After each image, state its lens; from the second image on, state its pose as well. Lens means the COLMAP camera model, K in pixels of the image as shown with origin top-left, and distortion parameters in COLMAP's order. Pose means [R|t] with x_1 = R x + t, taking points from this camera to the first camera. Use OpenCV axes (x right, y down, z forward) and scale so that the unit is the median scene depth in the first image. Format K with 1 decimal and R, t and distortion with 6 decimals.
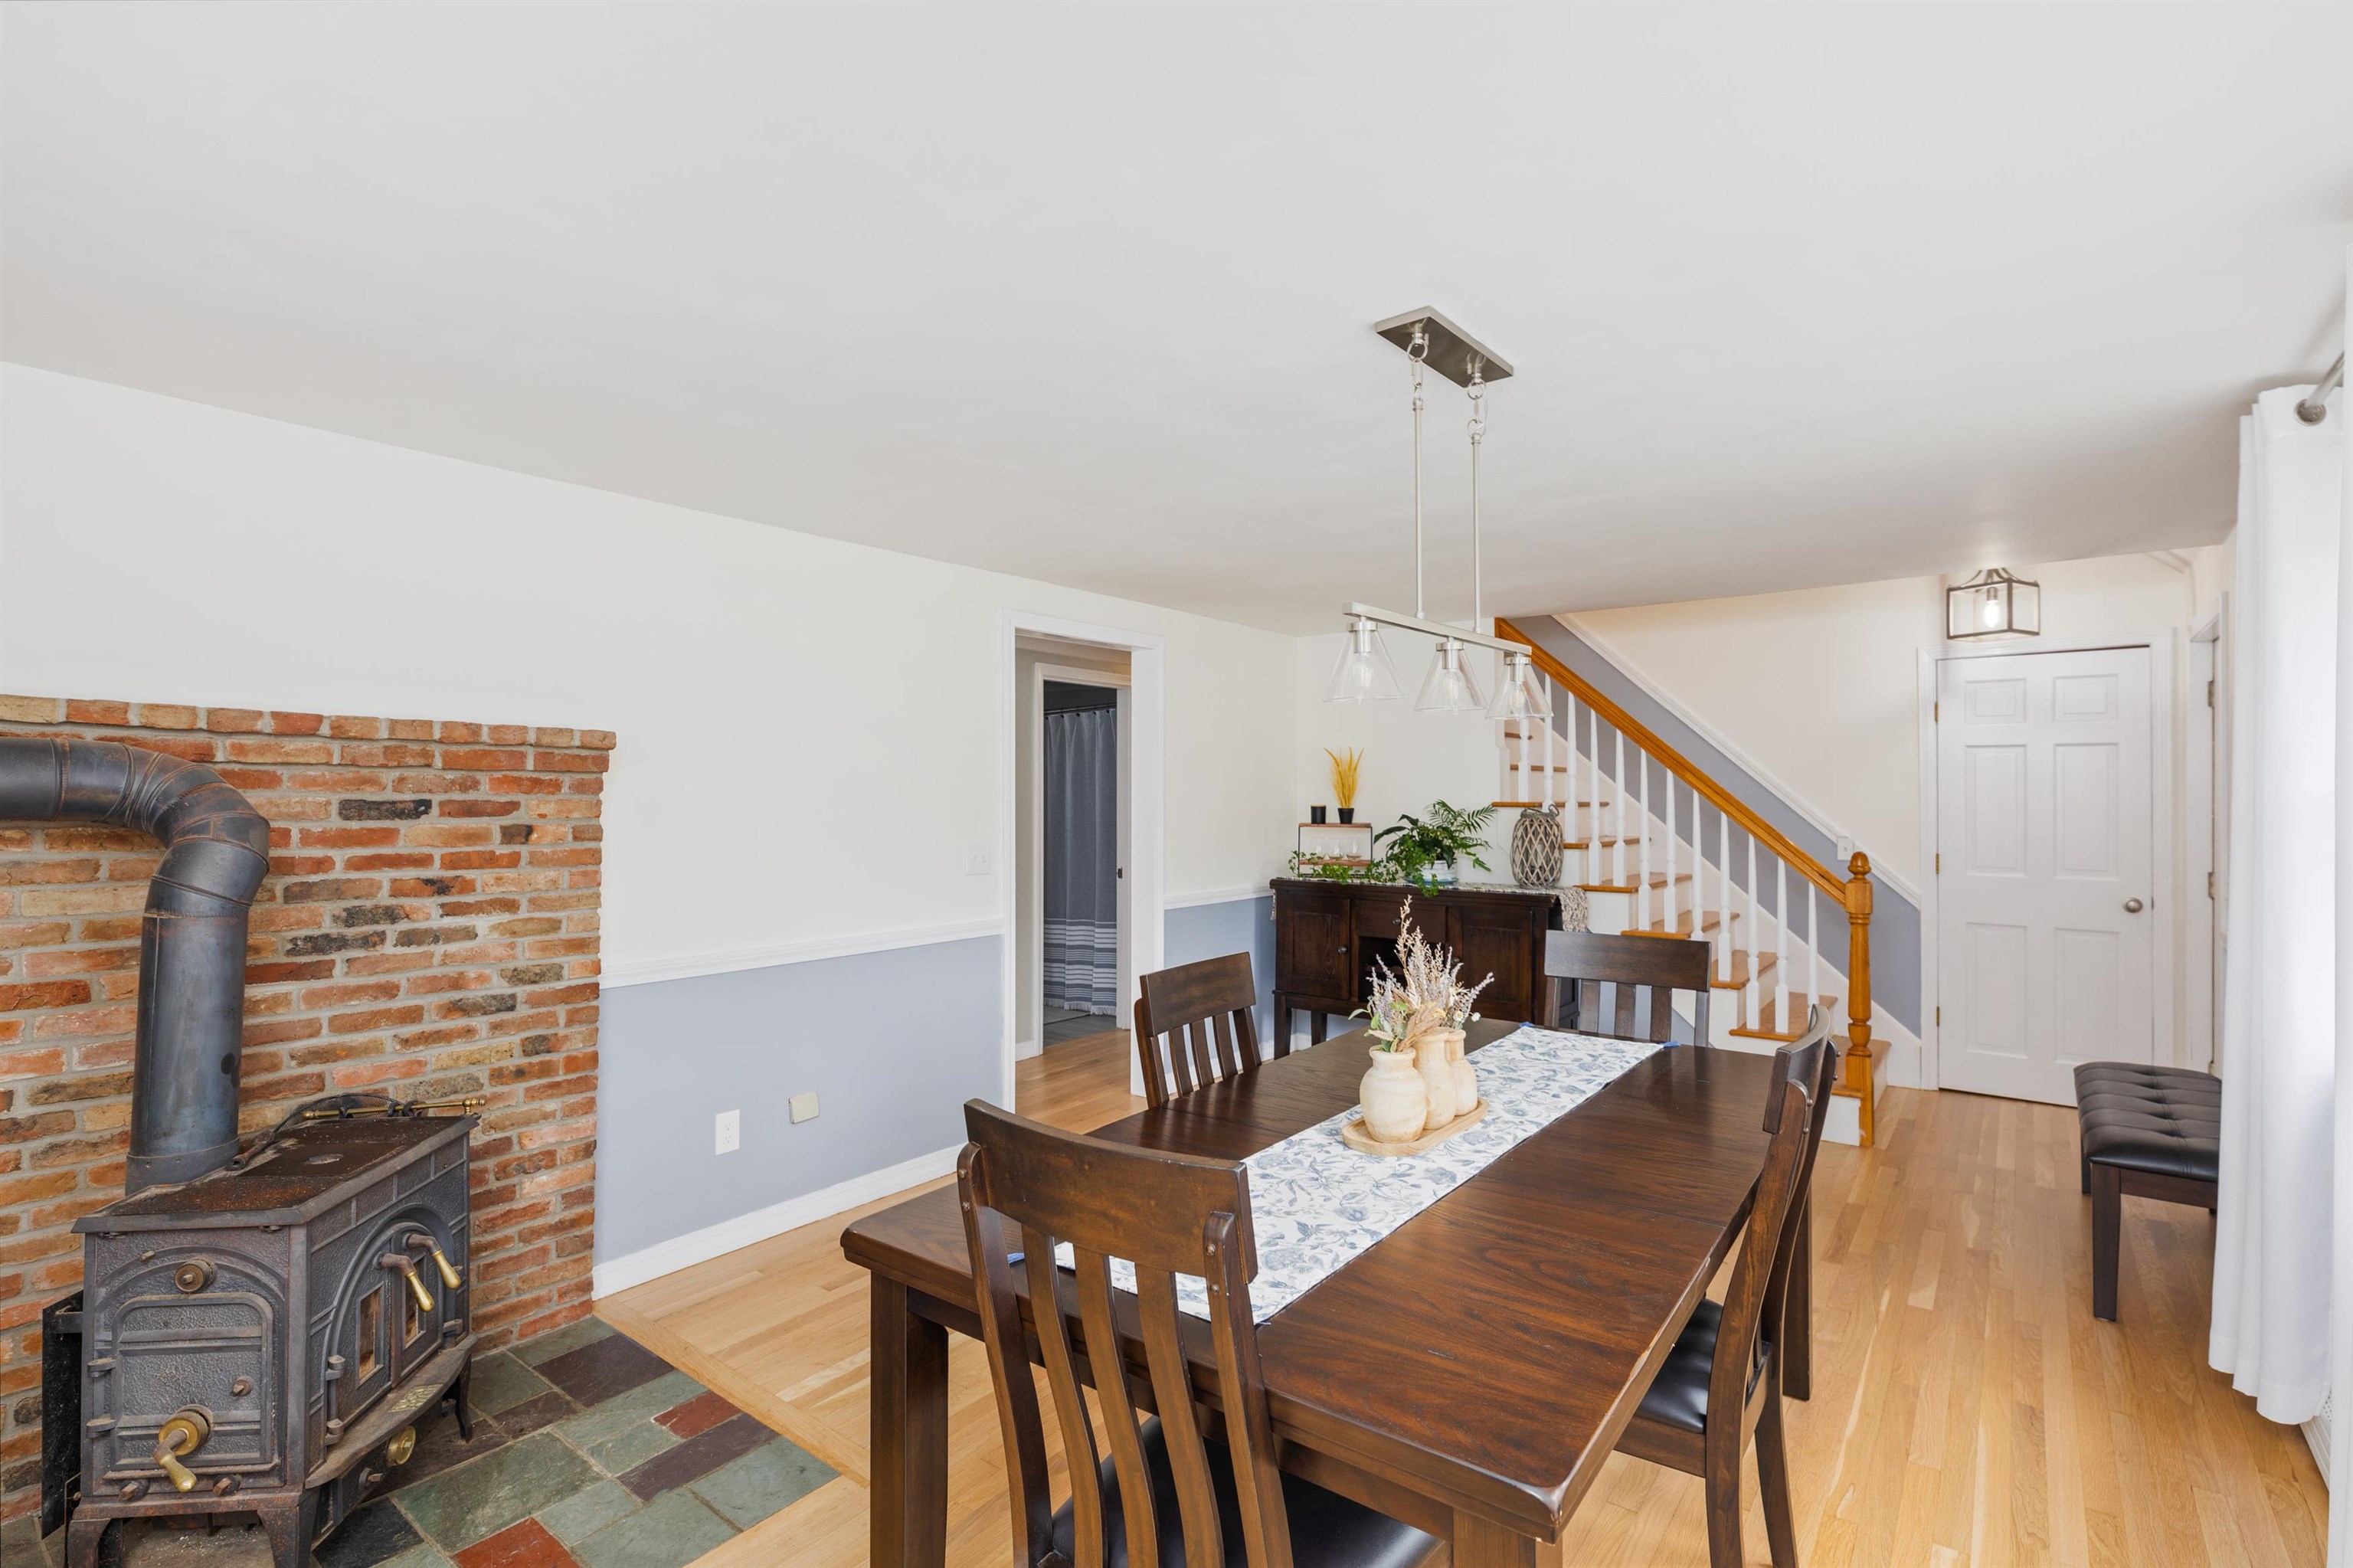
lens RADIAL K [[1120.5, 0, 1155.4], [0, 1120.5, 789.6], [0, 0, 1]] dist [-0.002152, -0.002699]
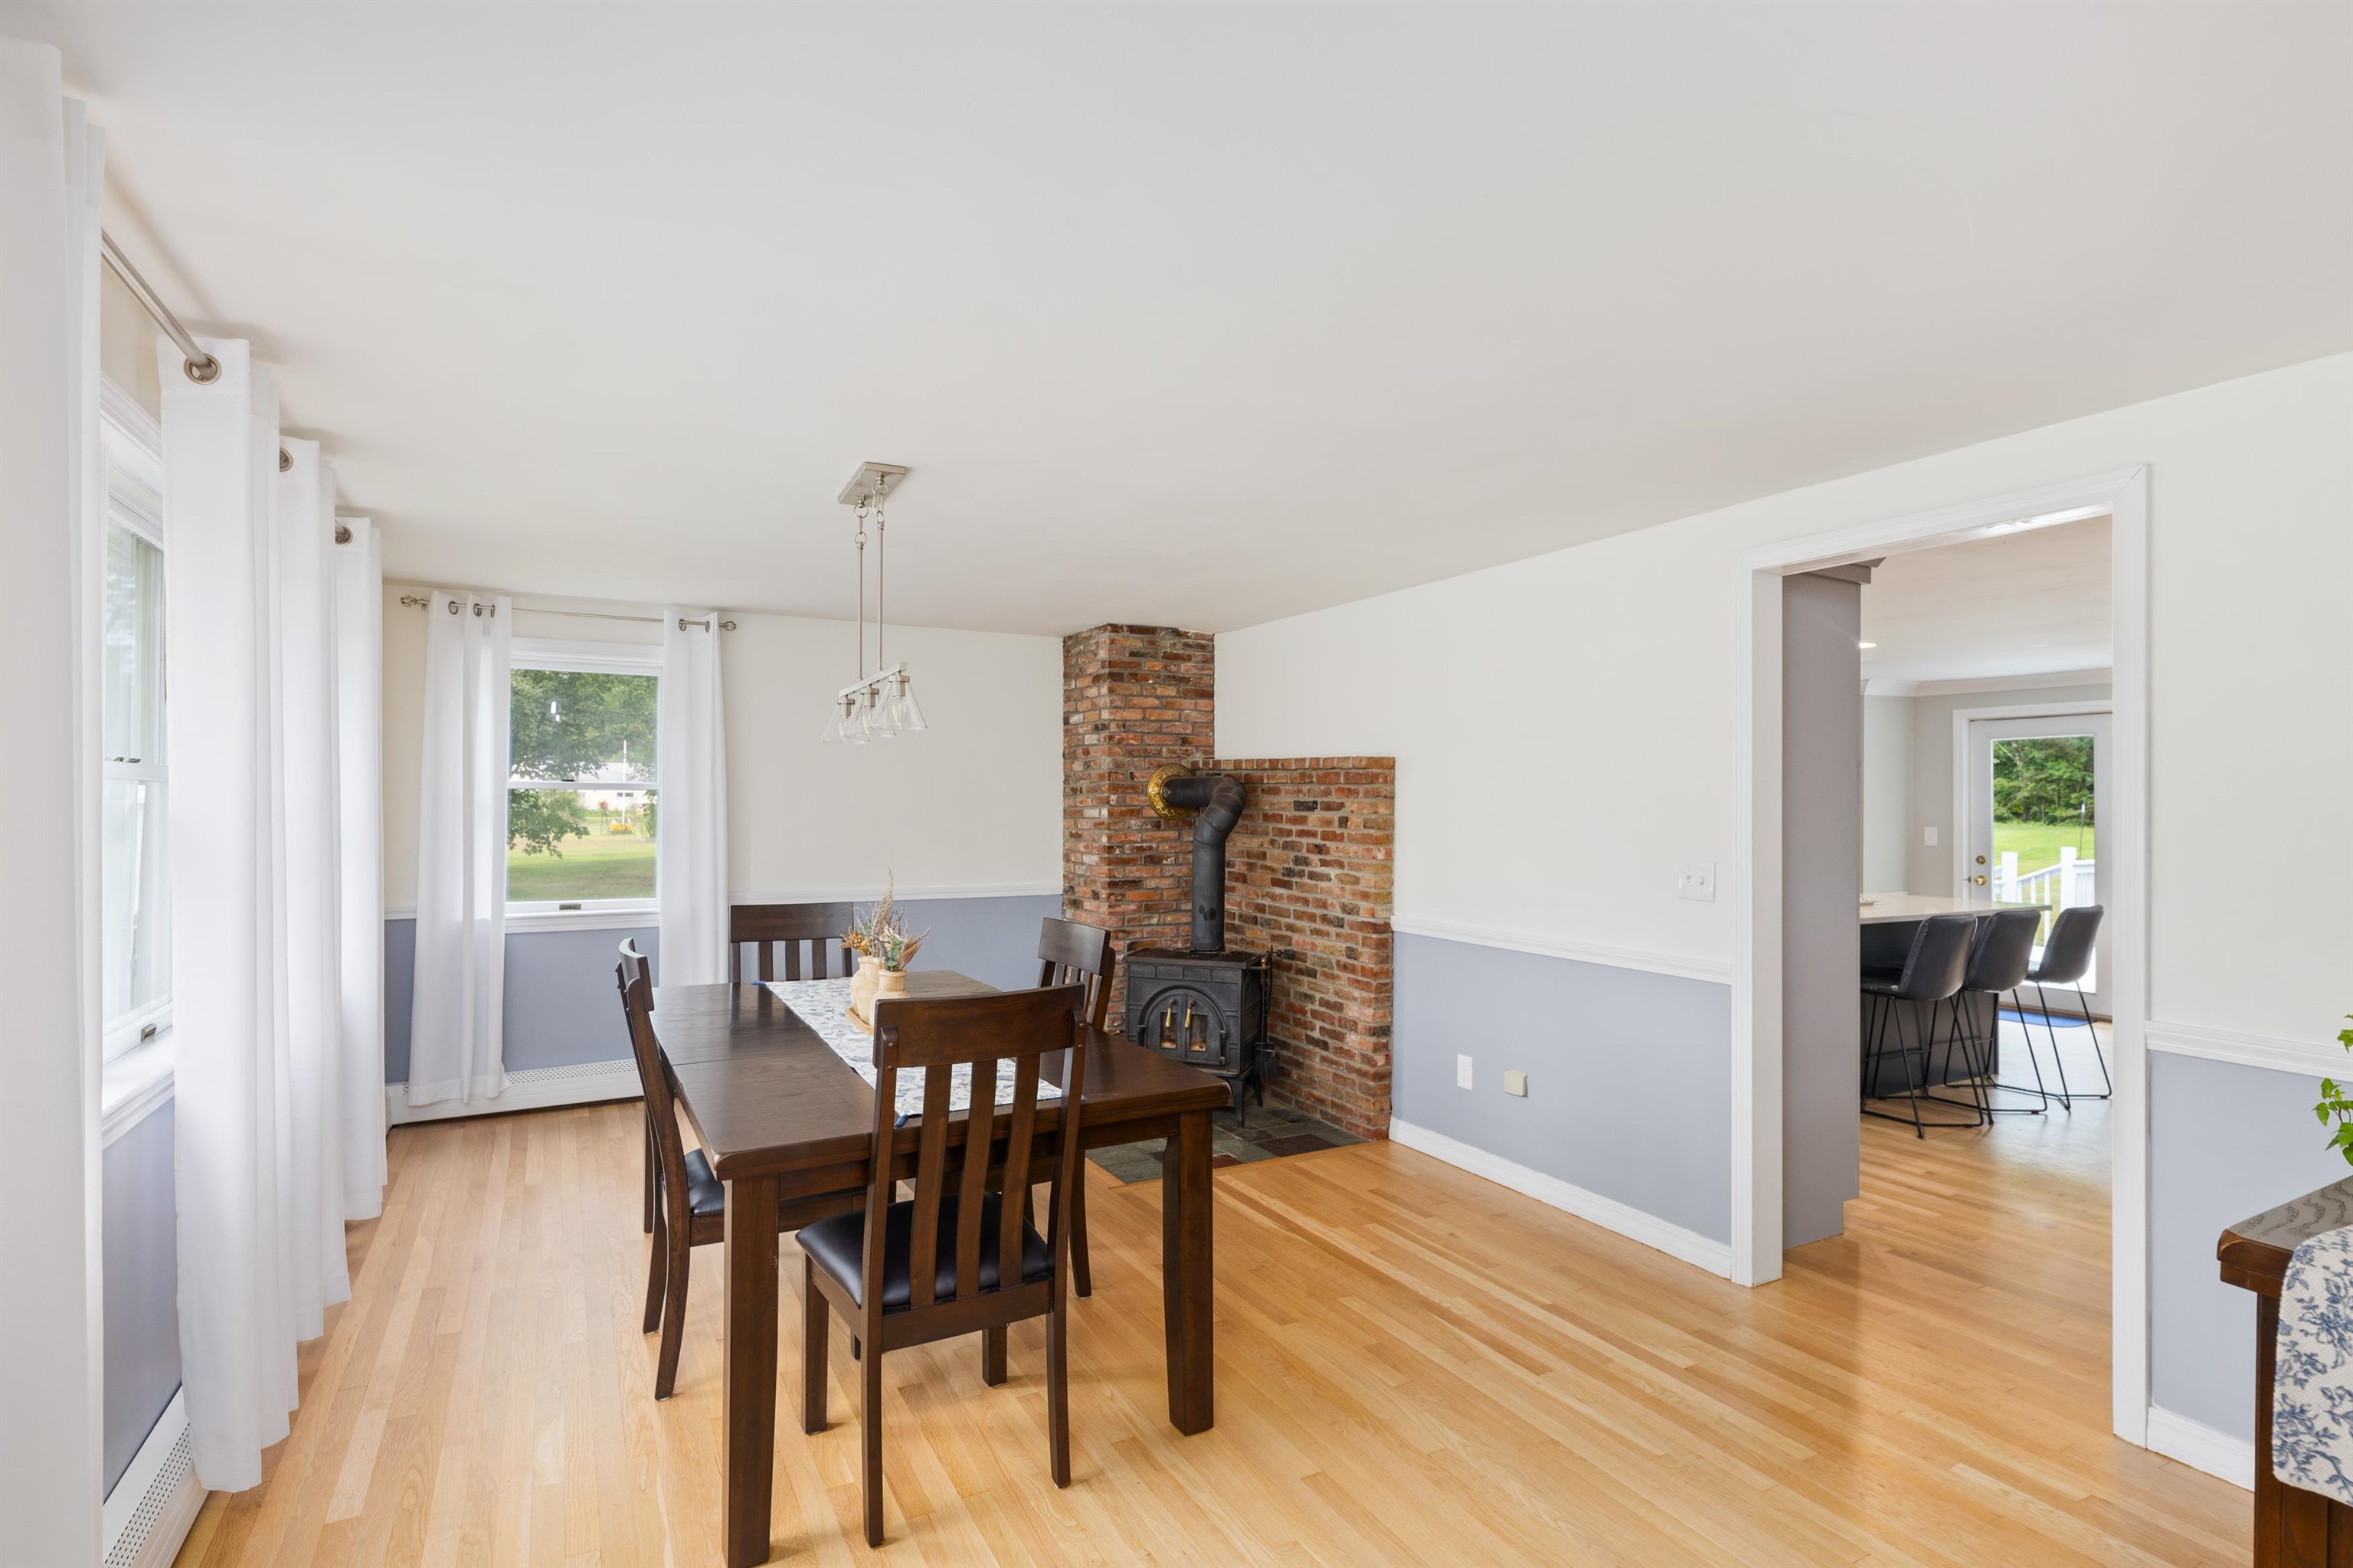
lens RADIAL K [[1120.5, 0, 1172.0], [0, 1120.5, 799.4], [0, 0, 1]] dist [-0.002152, -0.002699]
pose [[-0.395615, -0.001918, -0.918415, 1.092261], [-0.002495, 0.999996, -0.001014, 0.008654], [0.918413, 0.001891, -0.395618, 1.472041]]
